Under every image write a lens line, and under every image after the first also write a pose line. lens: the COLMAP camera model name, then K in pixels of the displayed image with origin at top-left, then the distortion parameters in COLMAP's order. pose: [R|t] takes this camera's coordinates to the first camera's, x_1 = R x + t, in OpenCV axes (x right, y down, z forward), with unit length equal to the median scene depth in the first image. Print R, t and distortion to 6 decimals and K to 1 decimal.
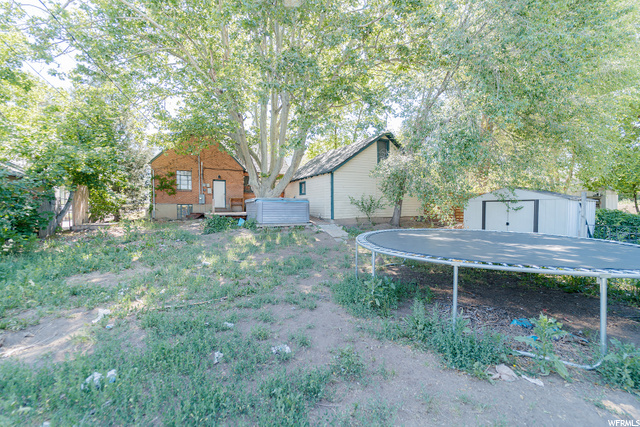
lens RADIAL K [[268.4, 0, 322.1], [0, 268.4, 214.4], [0, 0, 1]] dist [0.000704, -0.000566]
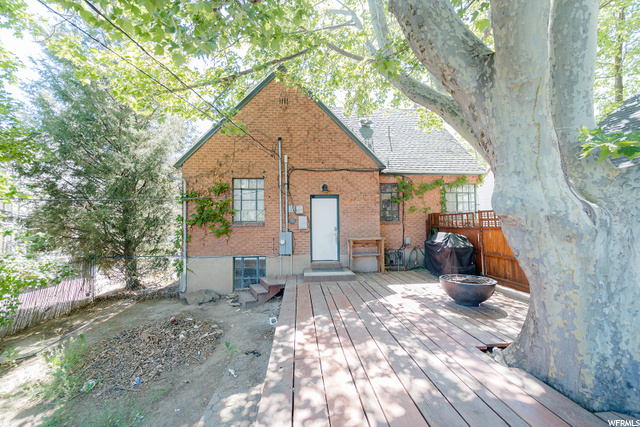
lens RADIAL K [[268.4, 0, 315.1], [0, 268.4, 215.3], [0, 0, 1]] dist [0.000704, -0.000566]
pose [[0.919235, -0.022139, -0.393087, -0.243915], [0.006211, 0.999109, -0.041746, -0.083669], [0.393661, 0.035933, 0.918553, 0.640971]]
